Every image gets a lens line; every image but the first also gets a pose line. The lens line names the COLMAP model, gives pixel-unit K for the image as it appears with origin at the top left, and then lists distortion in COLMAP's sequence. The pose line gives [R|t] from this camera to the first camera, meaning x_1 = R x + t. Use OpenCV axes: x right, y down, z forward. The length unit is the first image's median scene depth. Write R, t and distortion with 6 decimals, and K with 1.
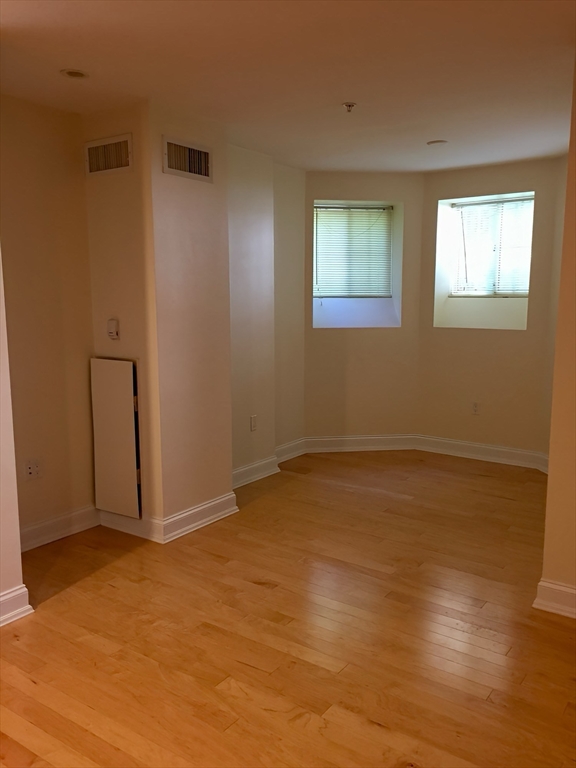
lens RADIAL K [[656.0, 0, 283.7], [0, 656.0, 388.4], [0, 0, 1]] dist [0.093050, -0.132055]
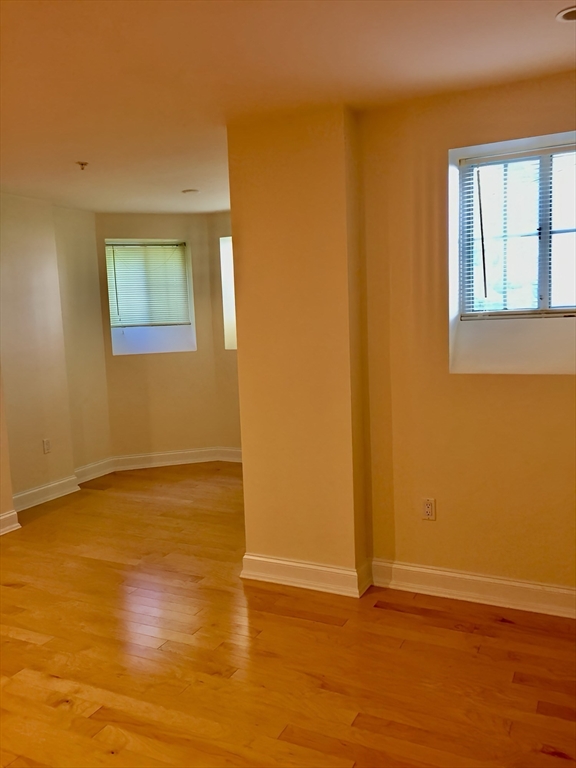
lens RADIAL K [[656.0, 0, 283.7], [0, 656.0, 388.4], [0, 0, 1]] dist [0.093050, -0.132055]
pose [[0.987029, -0.056950, 0.150102, 0.171820], [0.062548, 0.997502, -0.032838, 0.017515], [-0.147857, 0.041801, 0.988125, -0.126962]]
